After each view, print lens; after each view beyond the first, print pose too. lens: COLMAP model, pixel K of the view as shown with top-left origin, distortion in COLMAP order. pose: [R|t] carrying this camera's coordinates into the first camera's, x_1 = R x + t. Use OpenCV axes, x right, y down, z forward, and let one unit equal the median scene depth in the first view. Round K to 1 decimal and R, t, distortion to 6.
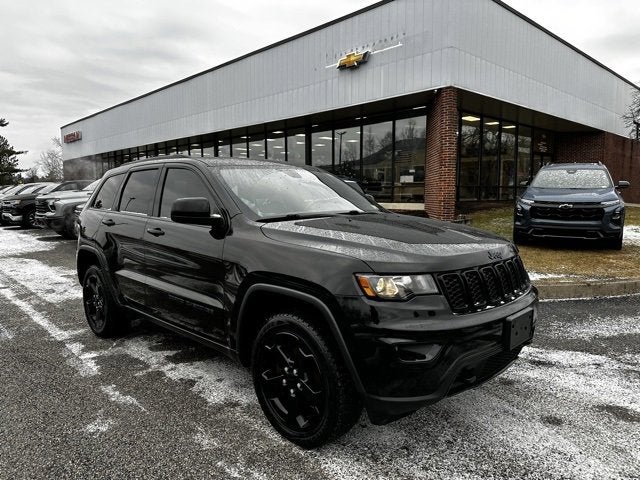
lens RADIAL K [[451.2, 0, 320.4], [0, 451.2, 242.0], [0, 0, 1]] dist [0.023203, -0.027493]
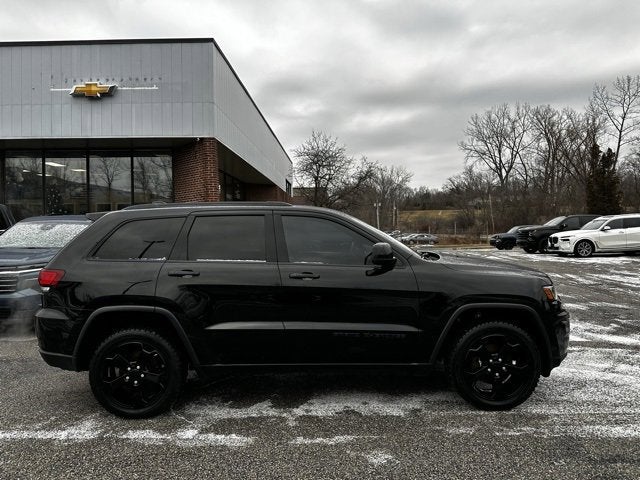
lens RADIAL K [[451.2, 0, 319.4], [0, 451.2, 246.1], [0, 0, 1]] dist [0.023203, -0.027493]
pose [[0.709070, -0.024753, 0.704703, -0.939618], [0.079344, 0.995838, -0.044856, -0.038937], [-0.700660, 0.087720, 0.708083, 0.209140]]
